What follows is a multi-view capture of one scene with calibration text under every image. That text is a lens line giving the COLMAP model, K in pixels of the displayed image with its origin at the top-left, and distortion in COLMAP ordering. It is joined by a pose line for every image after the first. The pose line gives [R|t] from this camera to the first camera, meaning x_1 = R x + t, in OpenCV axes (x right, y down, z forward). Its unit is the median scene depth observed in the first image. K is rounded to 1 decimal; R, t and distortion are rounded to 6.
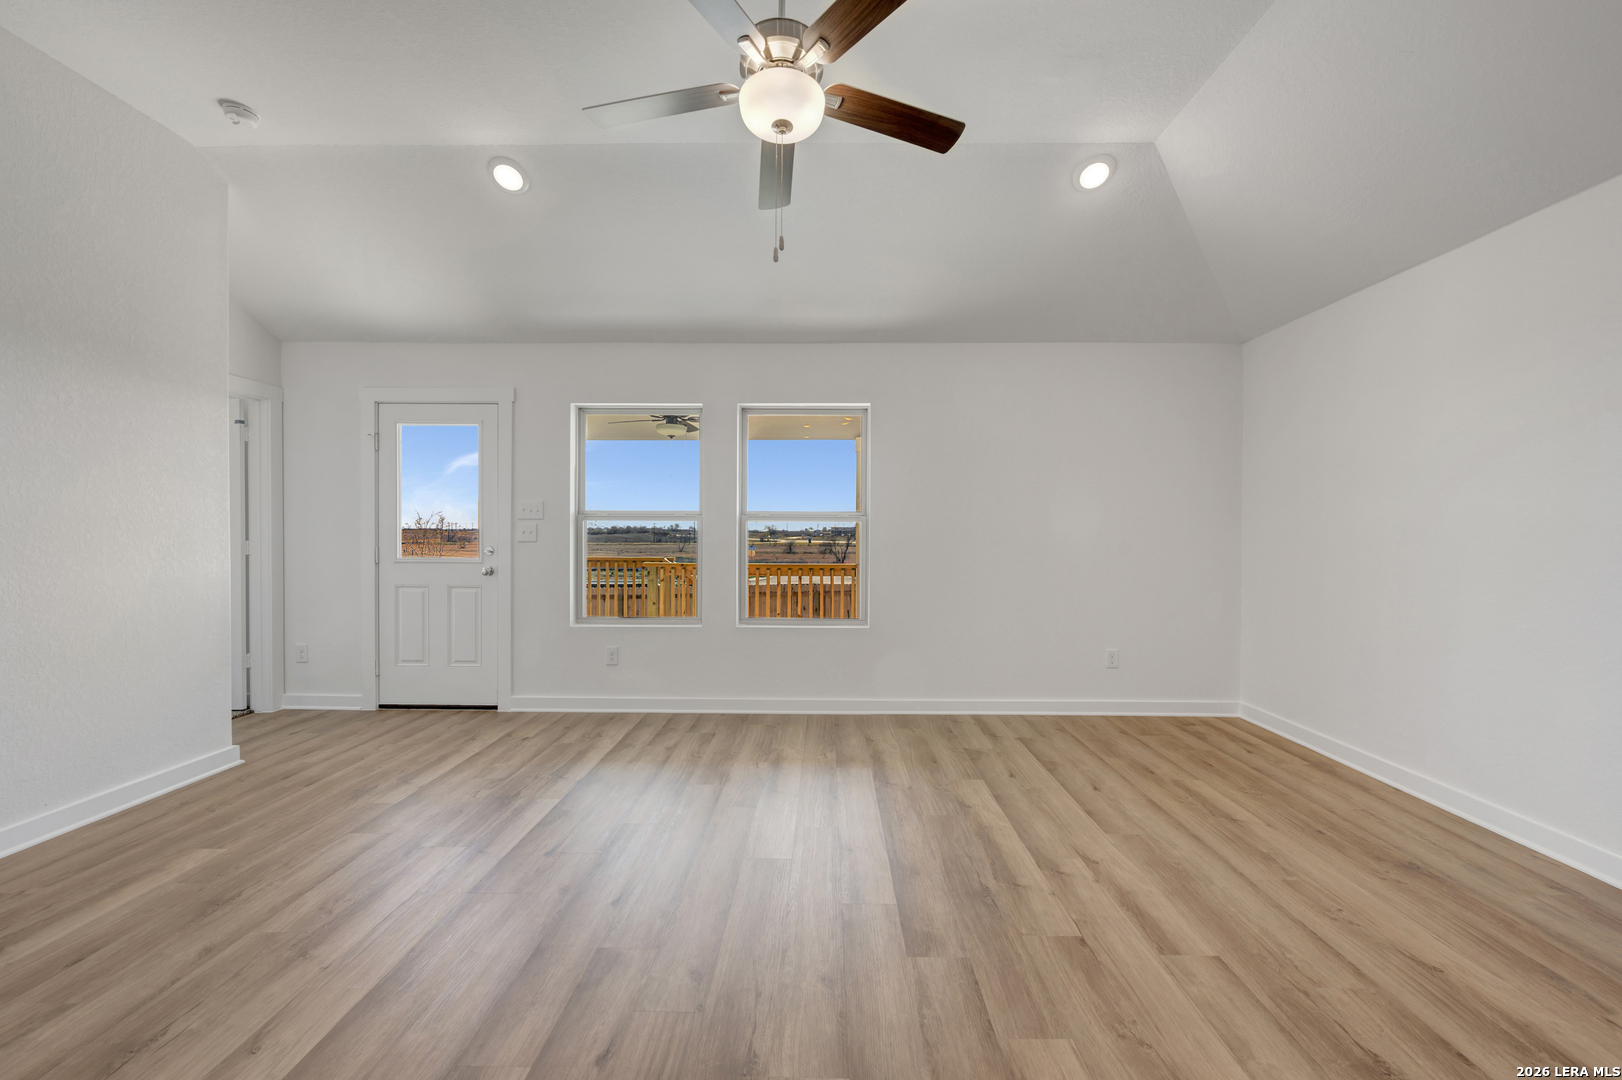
lens RADIAL K [[643.4, 0, 817.2], [0, 643.4, 541.4], [0, 0, 1]] dist [0.001929, -0.000598]
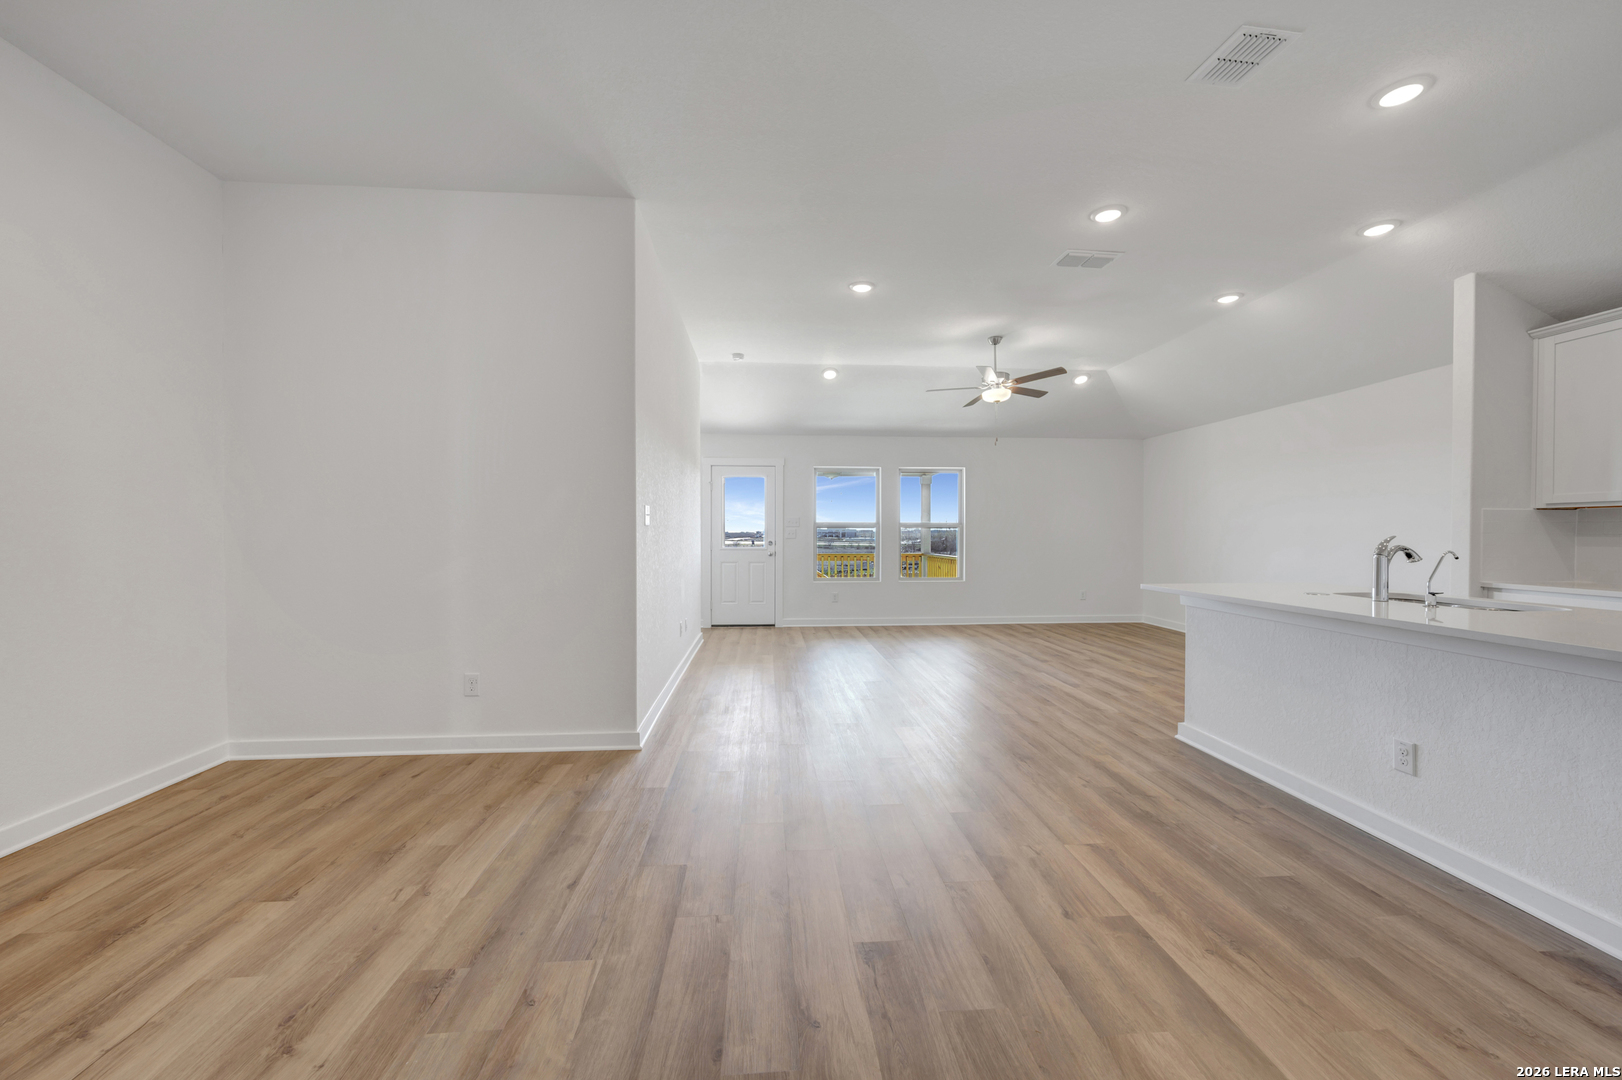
lens RADIAL K [[643.4, 0, 814.1], [0, 643.4, 538.7], [0, 0, 1]] dist [0.001929, -0.000598]
pose [[0.995481, -0.004215, 0.094870, -0.628360], [0.004657, 0.999979, -0.004442, 0.012825], [-0.094849, 0.004863, 0.995480, -1.020294]]
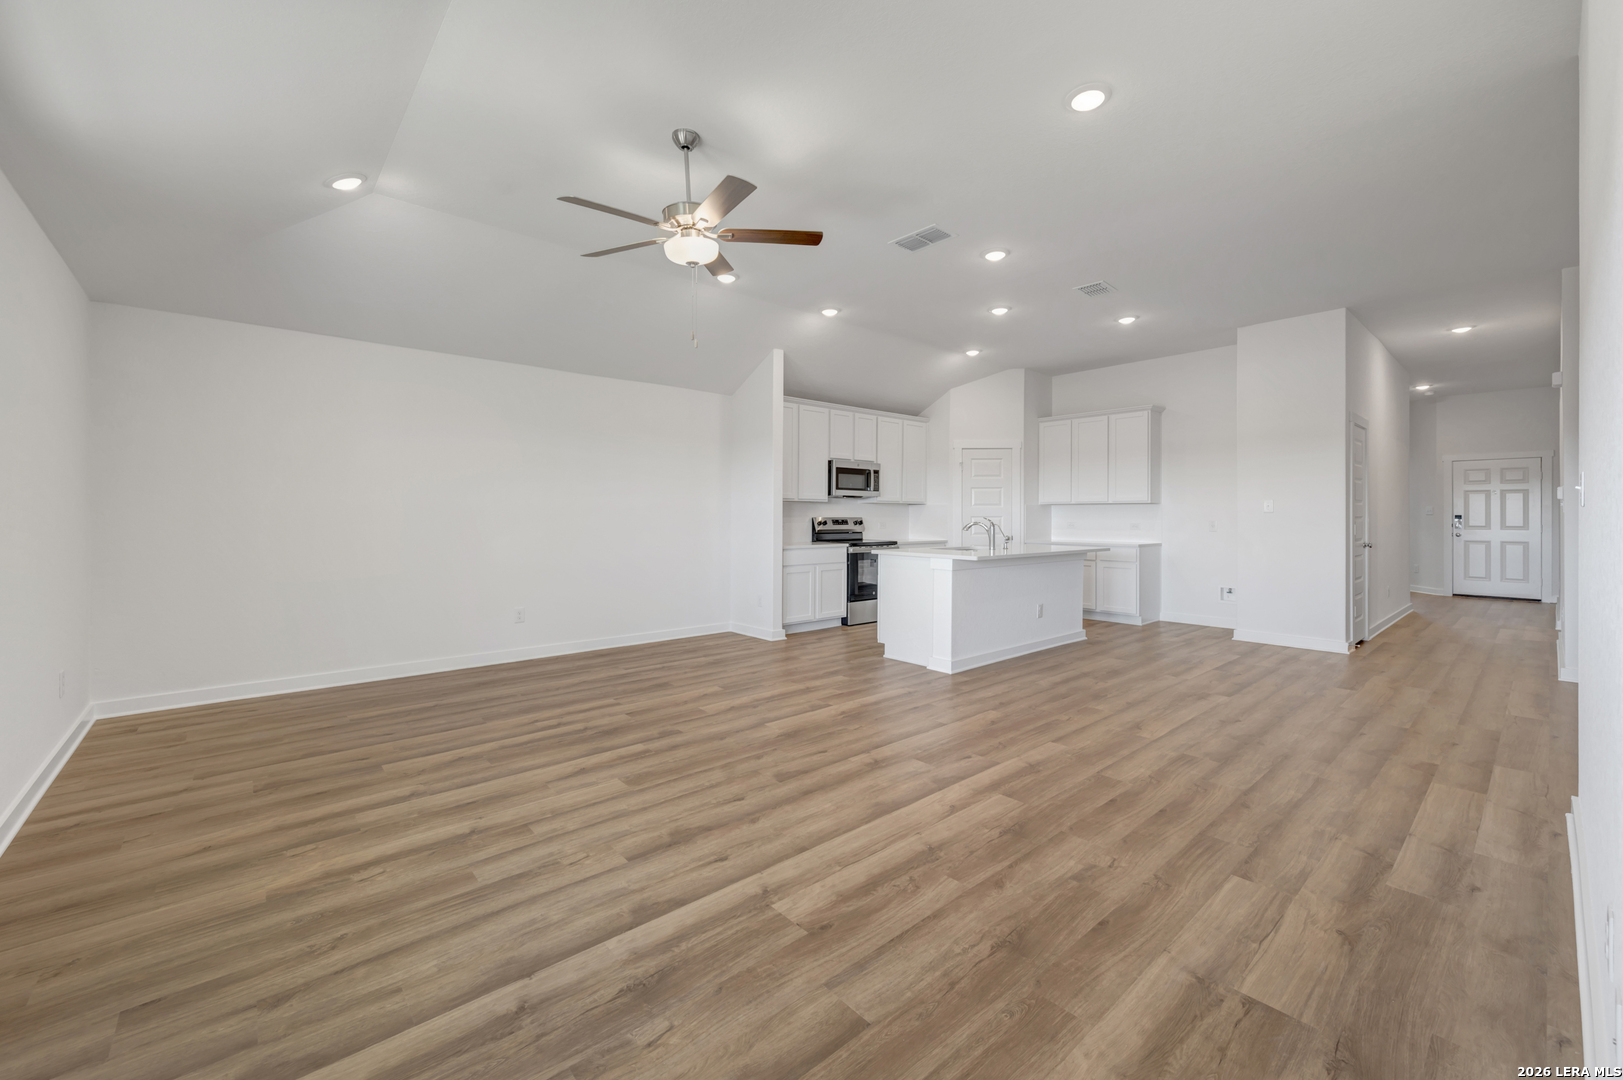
lens RADIAL K [[642.3, 0, 825.3], [0, 642.3, 521.2], [0, 0, 1]] dist [-0.003585, 0.001607]
pose [[-0.676205, -0.009715, 0.736650, -0.751060], [0.007726, 0.999765, 0.020277, -0.013959], [-0.736673, 0.019402, -0.675970, 0.947193]]
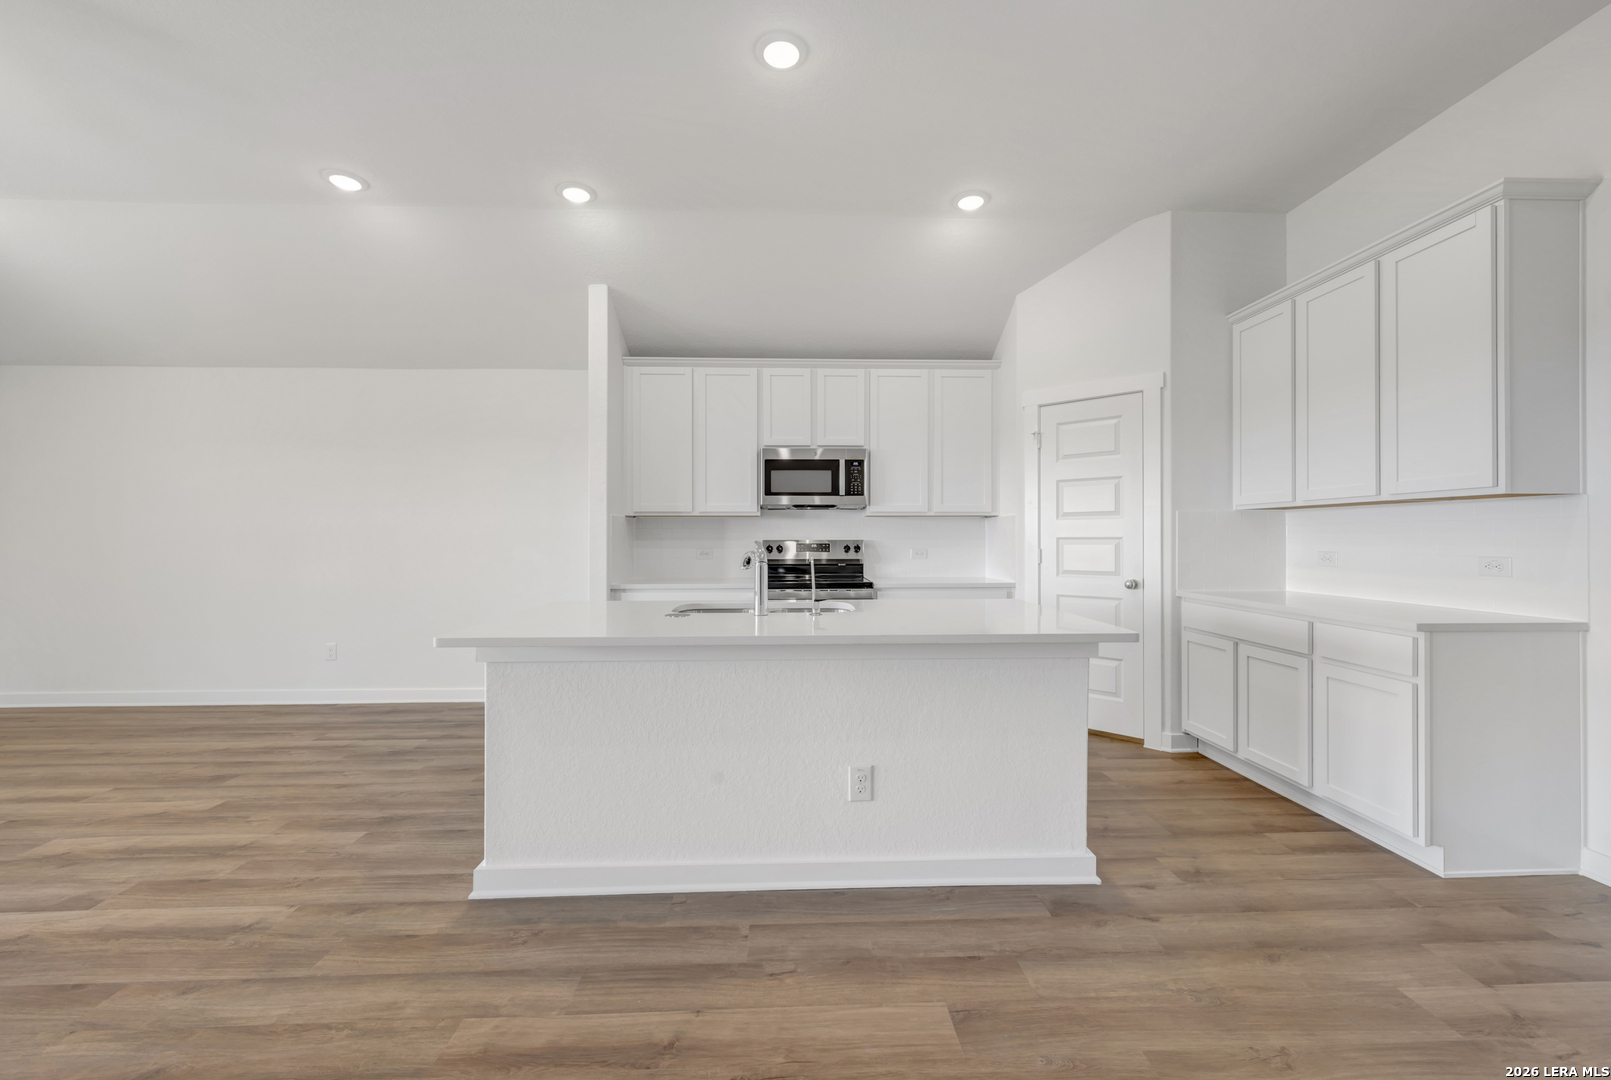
lens RADIAL K [[639.1, 0, 811.4], [0, 639.1, 540.6], [0, 0, 1]] dist [0.001929, -0.000598]
pose [[-0.056659, -0.012073, 0.998321, -0.558673], [0.017877, 0.999754, 0.013105, 0.000109], [-0.998234, 0.018590, -0.056429, -0.363286]]
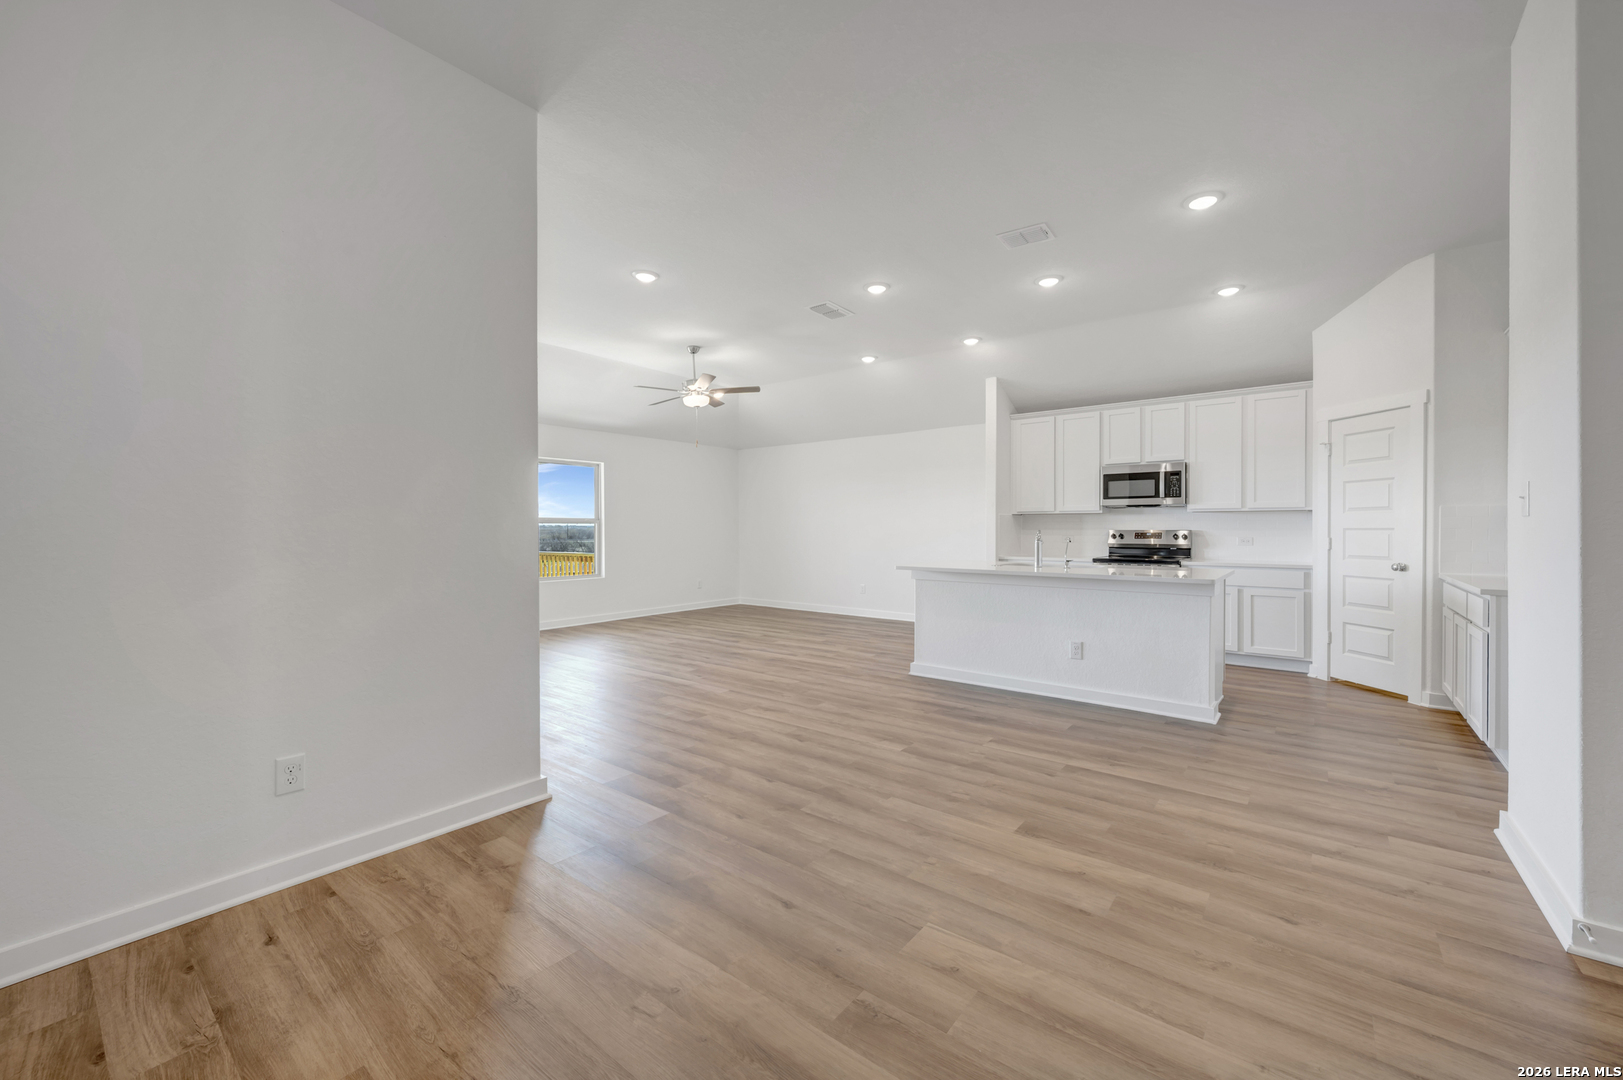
lens RADIAL K [[642.3, 0, 819.0], [0, 642.3, 534.6], [0, 0, 1]] dist [-0.003585, 0.001607]
pose [[0.606512, -0.012766, 0.794972, -1.195020], [0.015664, 0.999869, 0.004105, 0.007039], [-0.794920, 0.009963, 0.606633, -0.775939]]
